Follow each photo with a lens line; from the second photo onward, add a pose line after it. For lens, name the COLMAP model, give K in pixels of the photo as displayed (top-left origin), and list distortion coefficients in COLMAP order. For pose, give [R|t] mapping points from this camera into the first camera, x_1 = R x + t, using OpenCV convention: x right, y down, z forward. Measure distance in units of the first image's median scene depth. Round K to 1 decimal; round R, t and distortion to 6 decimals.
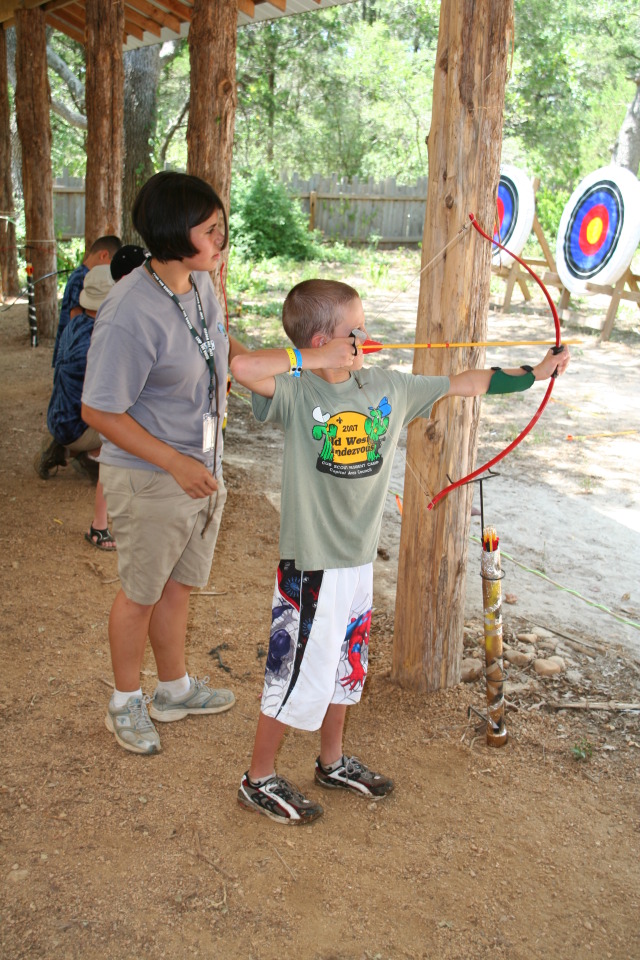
lens RADIAL K [[1209.2, 0, 308.6], [0, 1209.2, 480.8], [0, 0, 1]] dist [-0.003815, 0.465514]
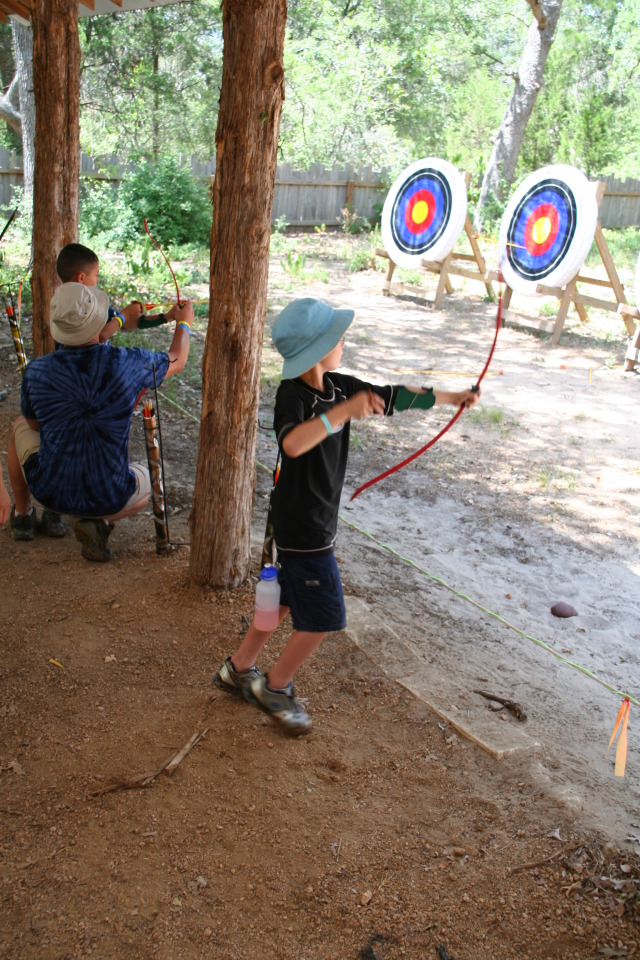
lens RADIAL K [[1080.3, 0, 320.0], [0, 1080.3, 480.0], [0, 0, 1]] dist [-0.056225, 0.345231]
pose [[0.990653, -0.021239, 0.134744, -0.064643], [0.014794, 0.998706, 0.048654, -0.051741], [-0.135603, -0.046206, 0.989685, 0.160861]]
